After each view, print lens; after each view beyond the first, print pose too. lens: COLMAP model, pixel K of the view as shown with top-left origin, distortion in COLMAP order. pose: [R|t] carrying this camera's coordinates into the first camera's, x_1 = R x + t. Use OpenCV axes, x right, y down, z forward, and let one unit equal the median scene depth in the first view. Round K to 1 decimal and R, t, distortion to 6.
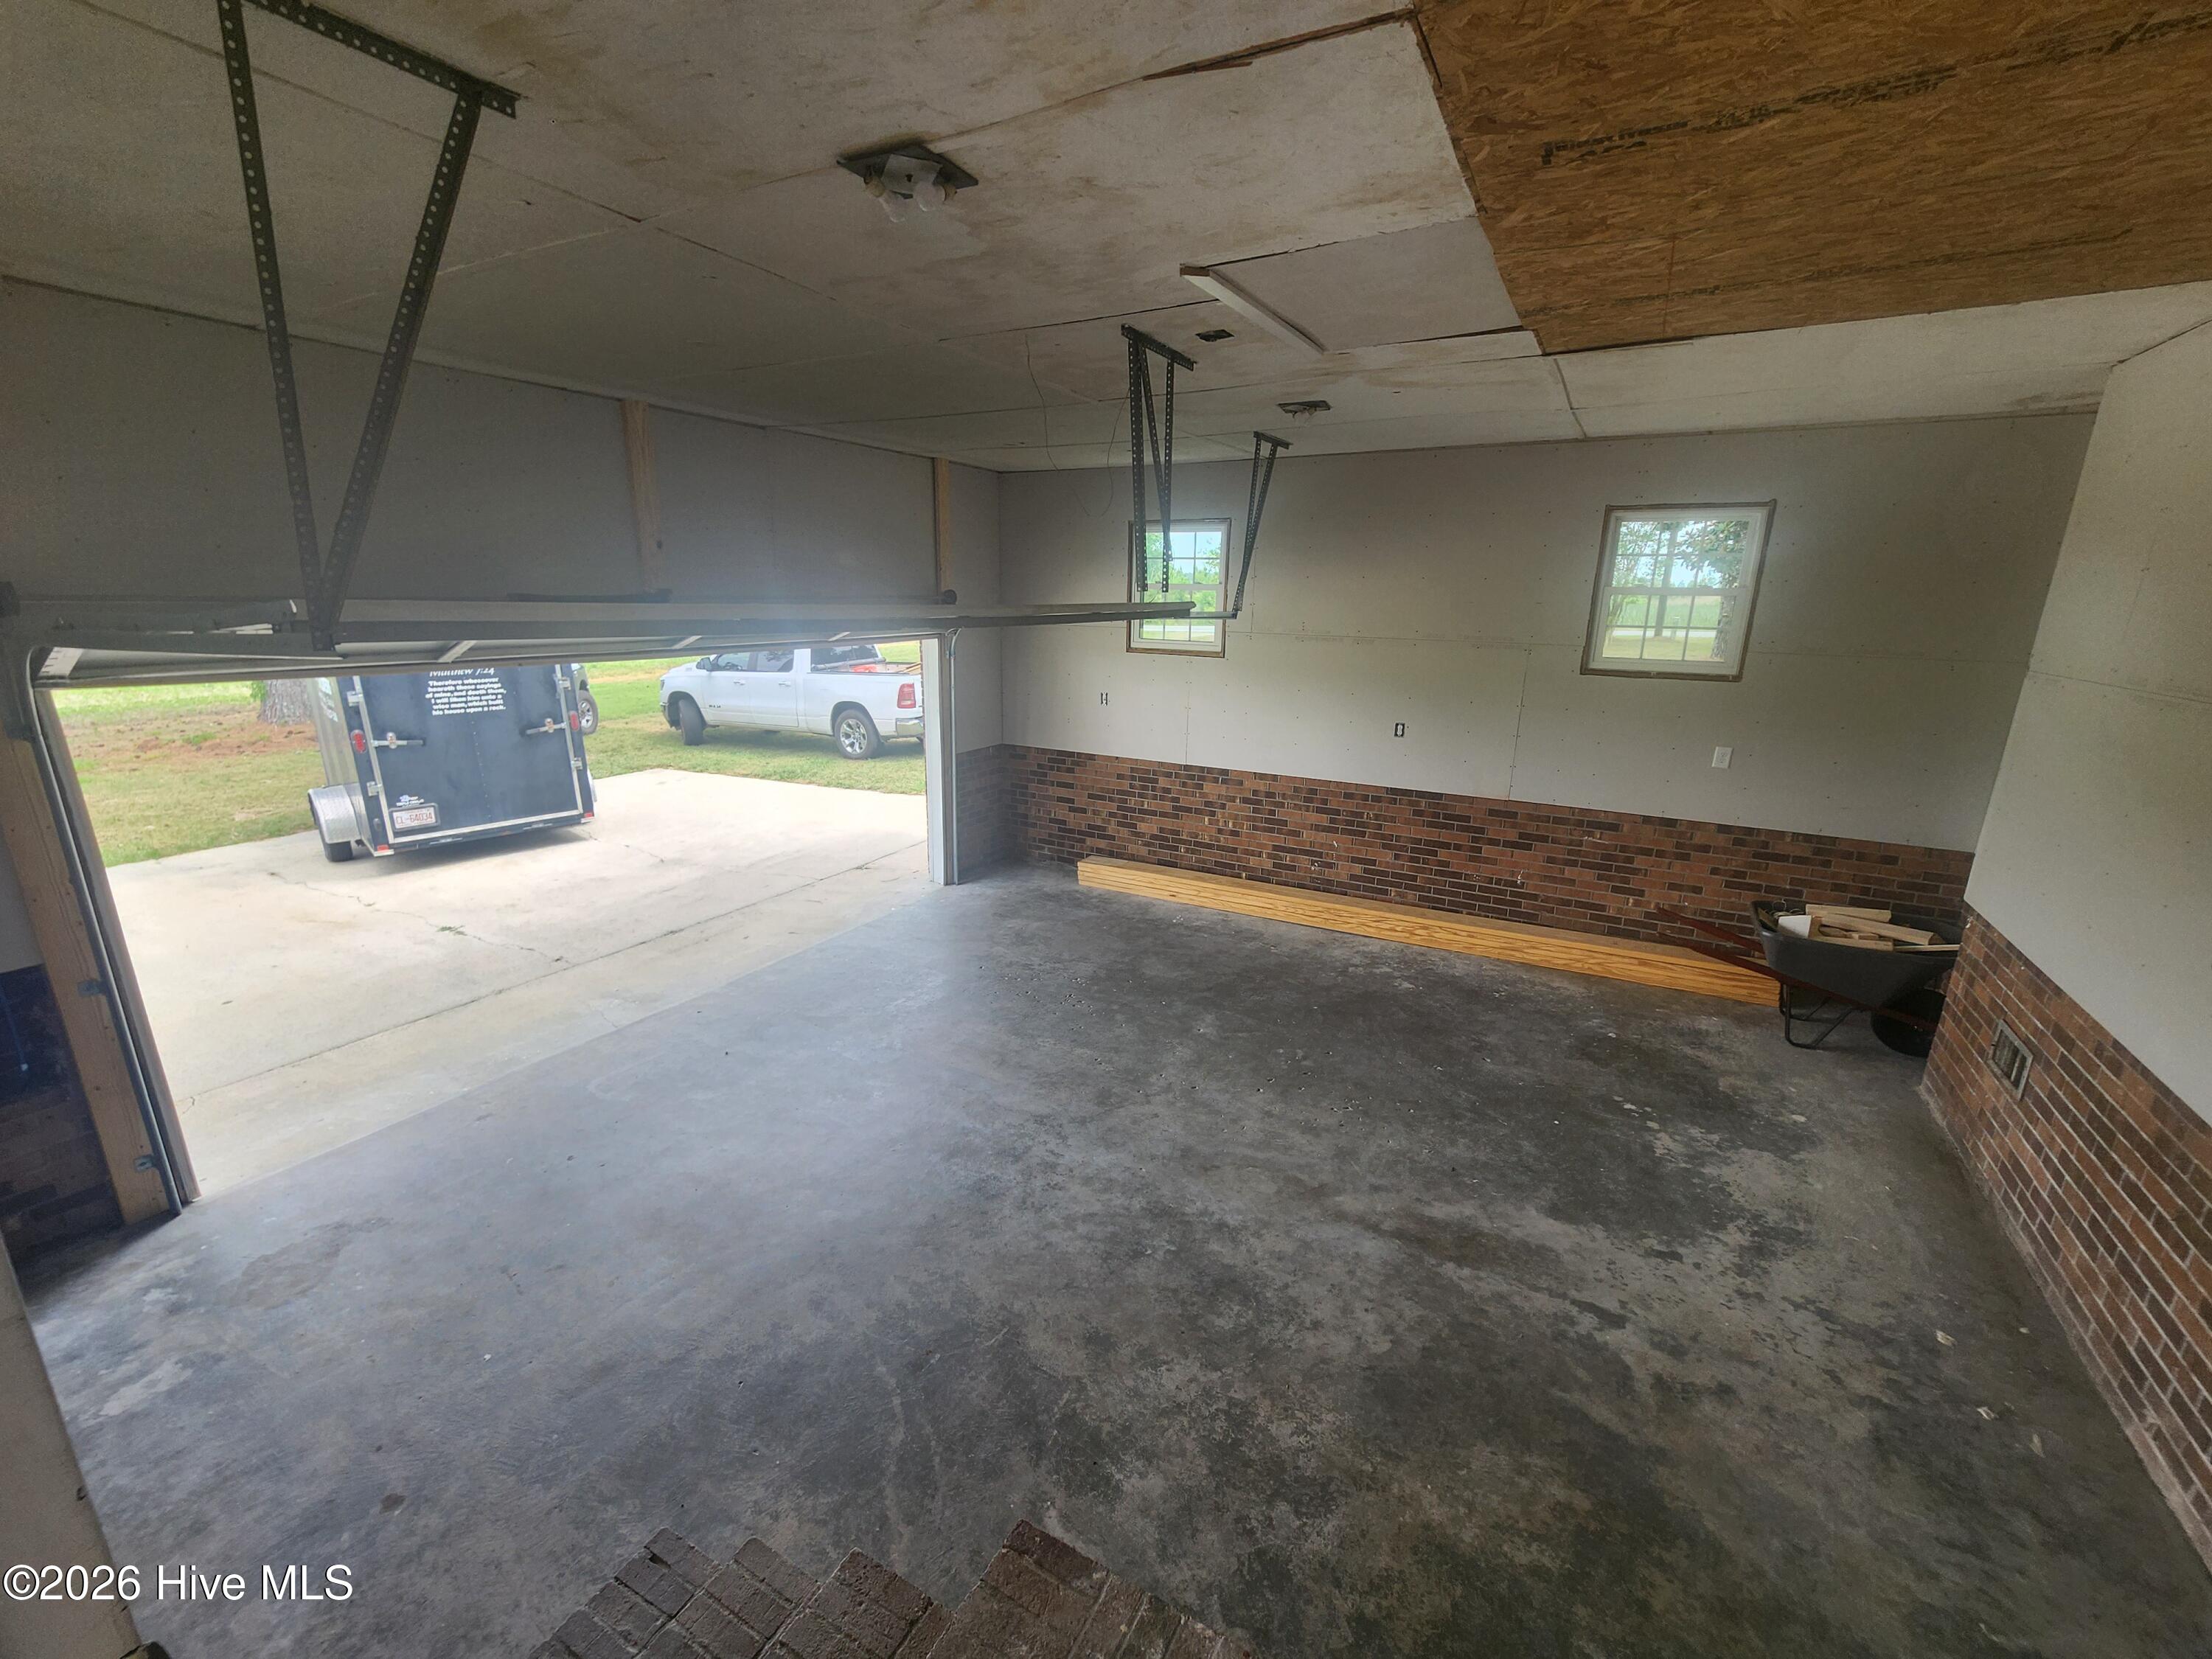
lens RADIAL K [[915.1, 0, 1113.5], [0, 915.1, 835.9], [0, 0, 1]] dist [0.002492, 0.000974]
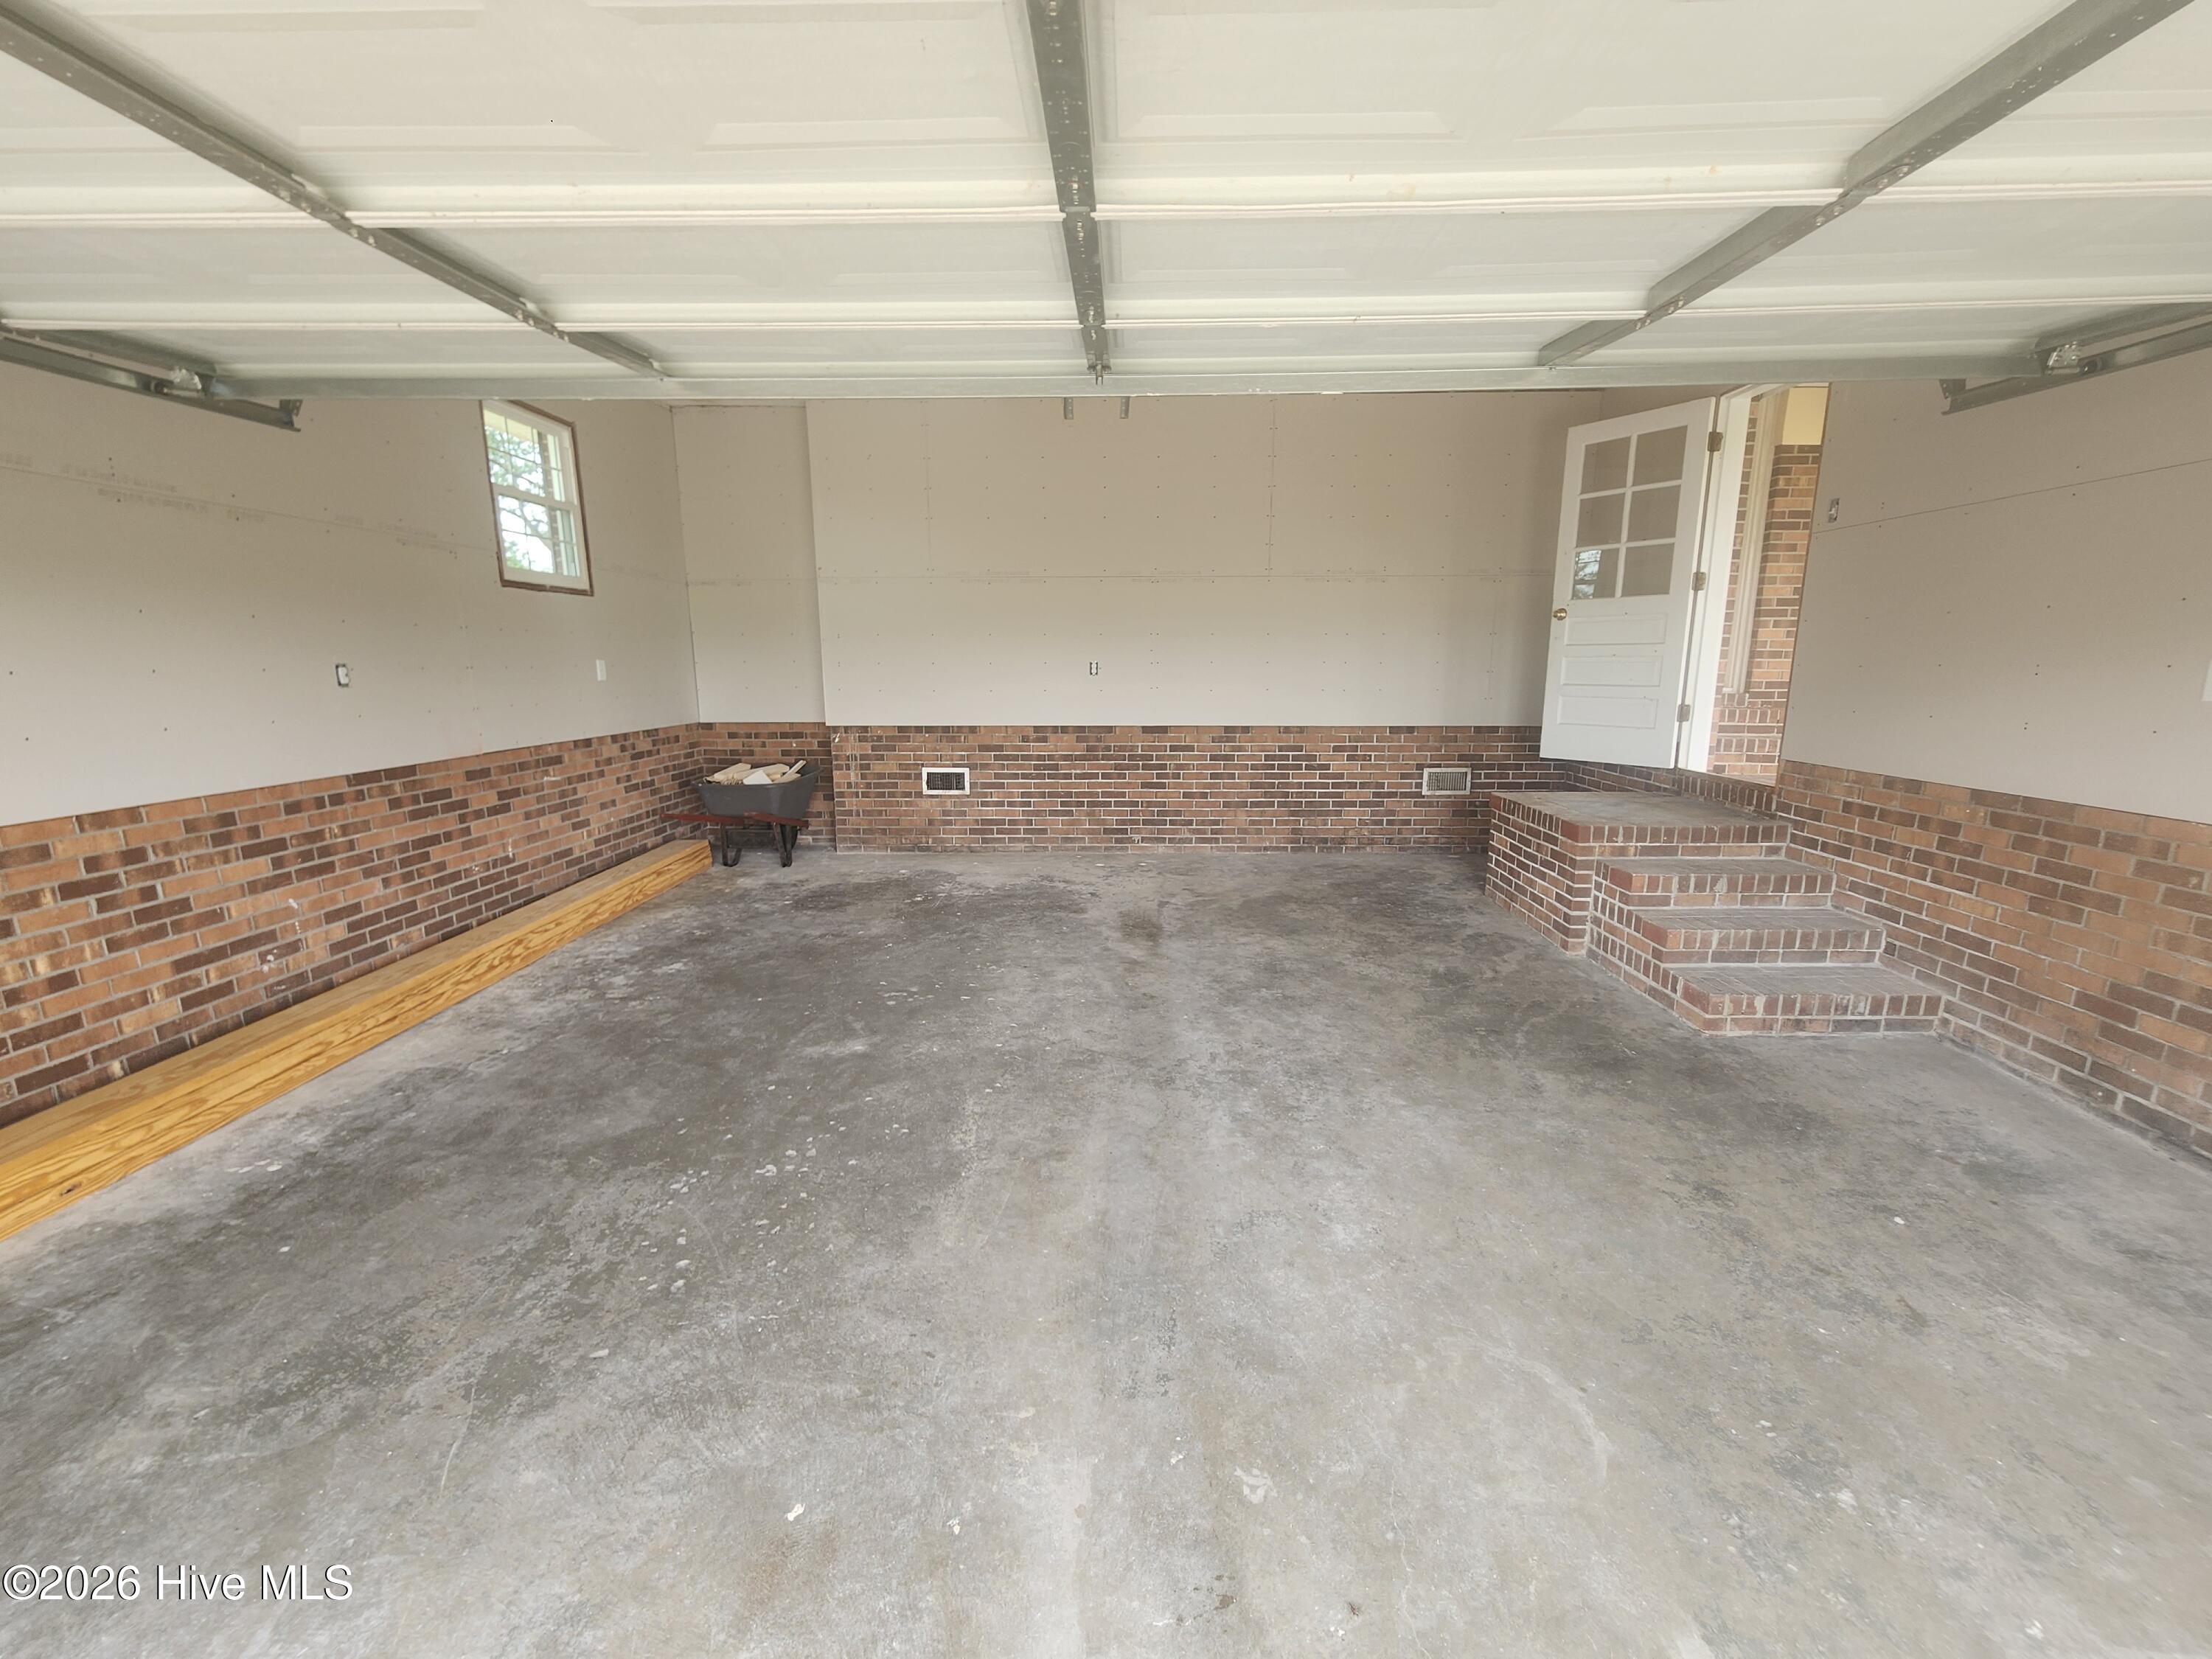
lens RADIAL K [[914.6, 0, 1109.2], [0, 914.6, 834.7], [0, 0, 1]] dist [-0.001428, 0.000311]
pose [[-0.465527, -0.182437, 0.866026, -0.669627], [0.223285, 0.922660, 0.314393, -0.138480], [-0.856404, 0.339729, -0.388787, 1.218358]]
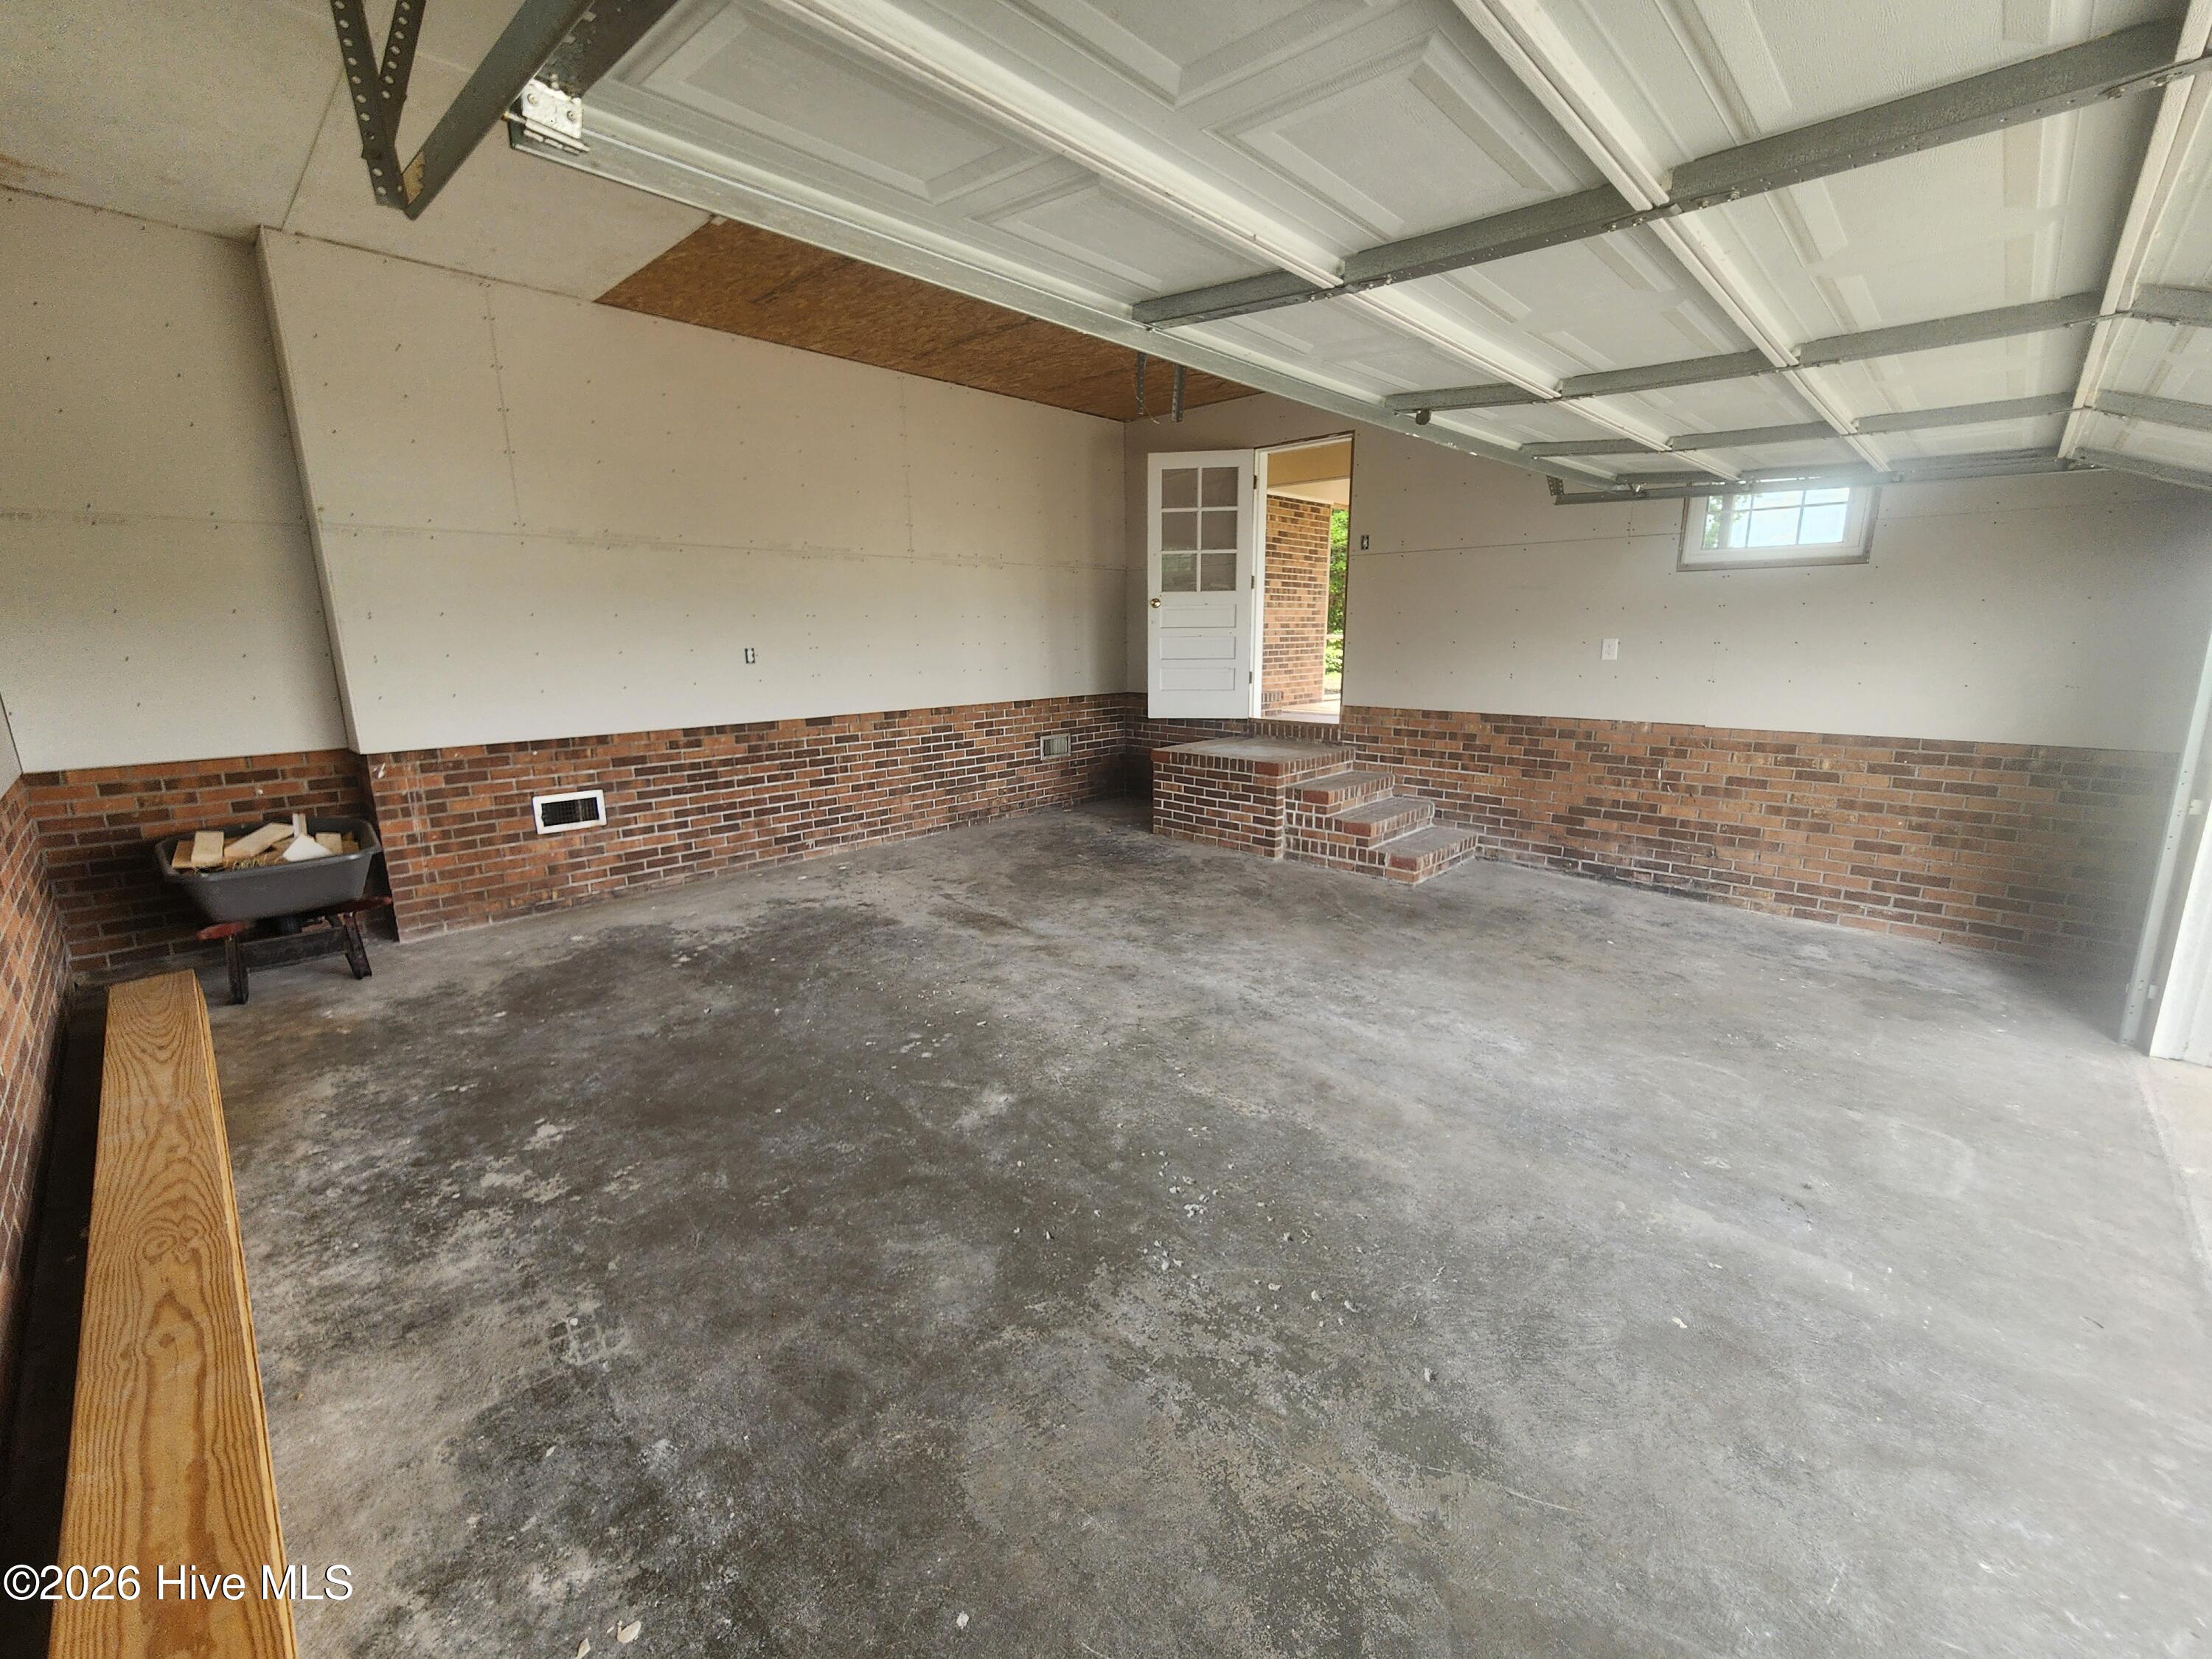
lens RADIAL K [[915.2, 0, 1110.8], [0, 915.2, 833.7], [0, 0, 1]] dist [0.000291, -0.000164]
pose [[-0.968383, -0.063391, 0.241280, -0.132103], [0.056606, 0.886115, 0.459995, -0.265588], [-0.242961, 0.459109, -0.854511, 1.656173]]
